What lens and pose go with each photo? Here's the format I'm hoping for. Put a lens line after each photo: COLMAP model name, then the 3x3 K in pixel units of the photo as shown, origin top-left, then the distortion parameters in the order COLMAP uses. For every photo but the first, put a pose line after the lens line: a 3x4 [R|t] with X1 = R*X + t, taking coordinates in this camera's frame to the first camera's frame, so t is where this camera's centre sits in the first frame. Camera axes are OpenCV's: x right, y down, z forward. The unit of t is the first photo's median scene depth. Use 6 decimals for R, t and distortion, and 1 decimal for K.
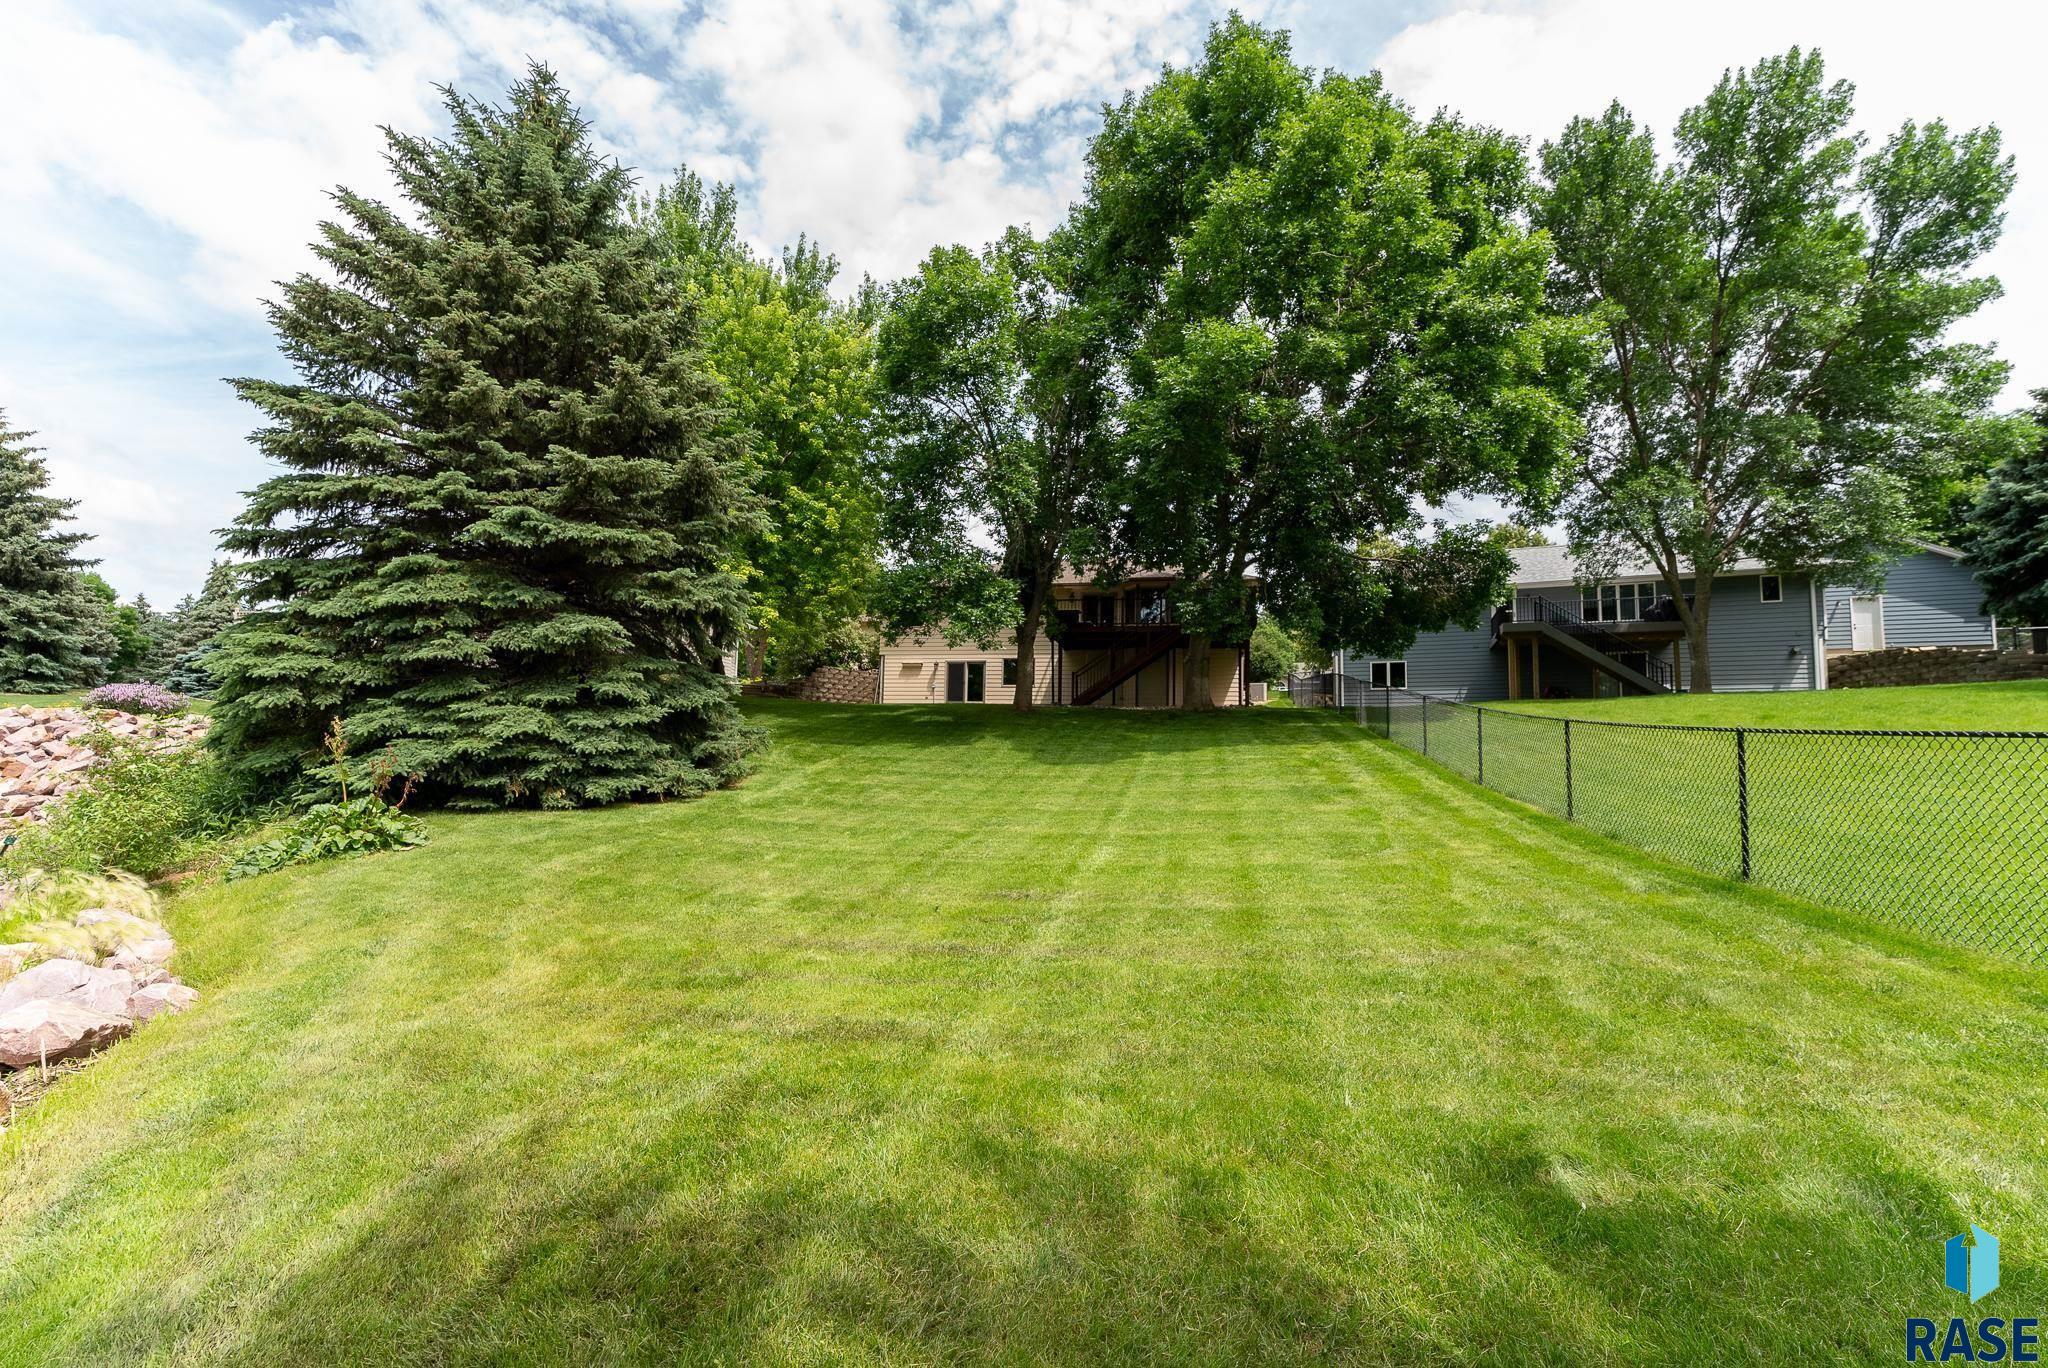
lens RADIAL K [[818.7, 0, 1024.0], [0, 818.7, 684.0], [0, 0, 1]] dist [-0.000576, -0.000014]
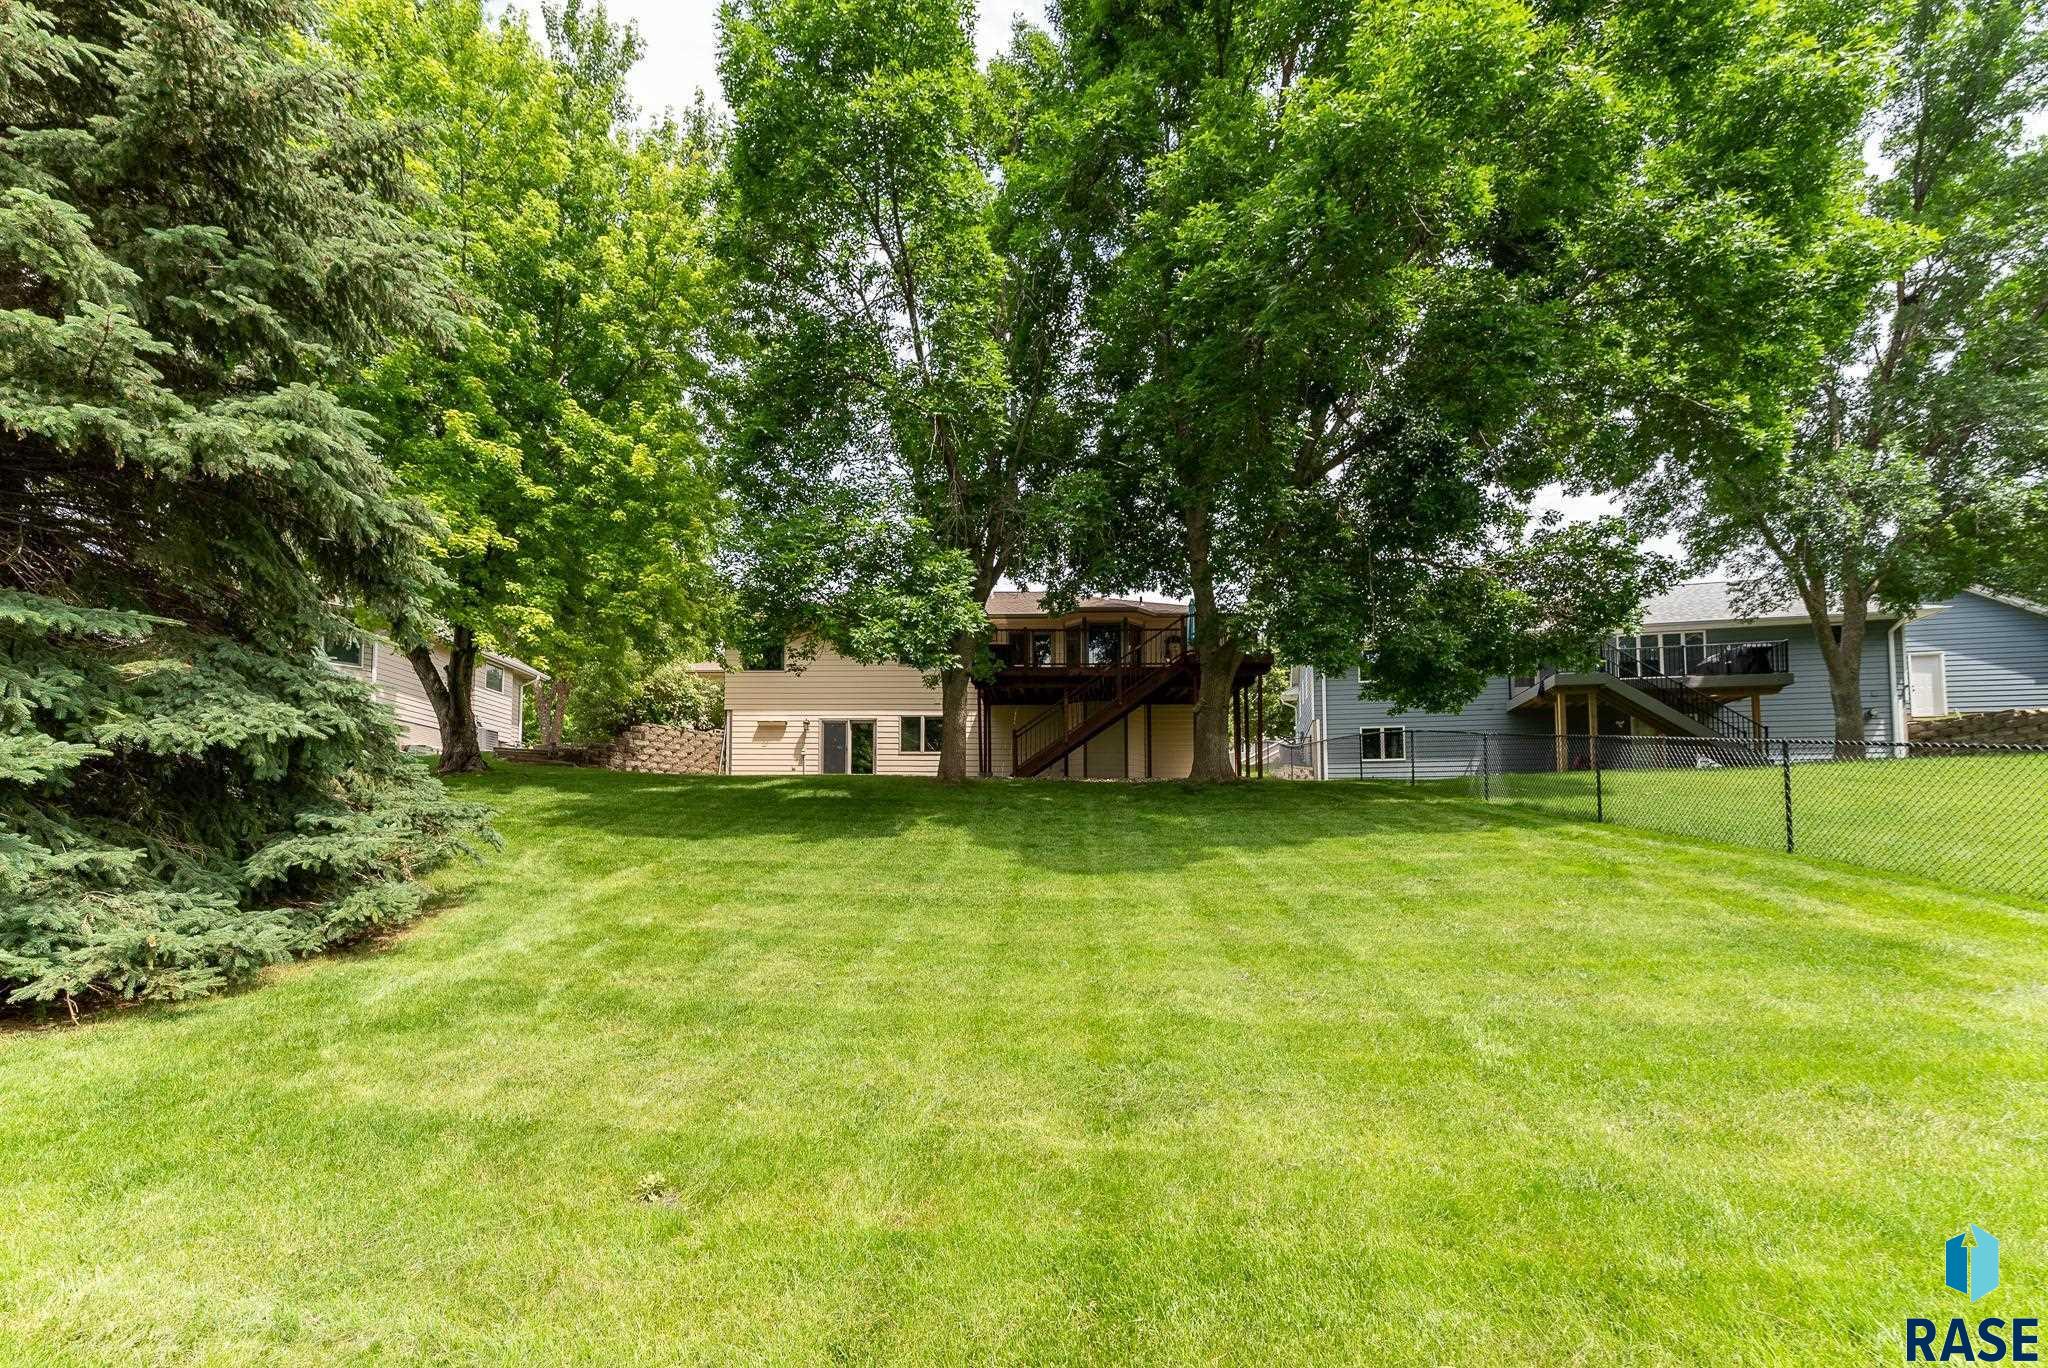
lens RADIAL K [[840.5, 0, 1020.4], [0, 840.5, 821.6], [0, 0, 1]] dist [0.001726, 0.000270]
pose [[0.985916, -0.005816, 0.167139, -0.062462], [-0.005036, 0.997909, 0.064431, 0.019954], [-0.167165, -0.064365, 0.983826, 0.314919]]
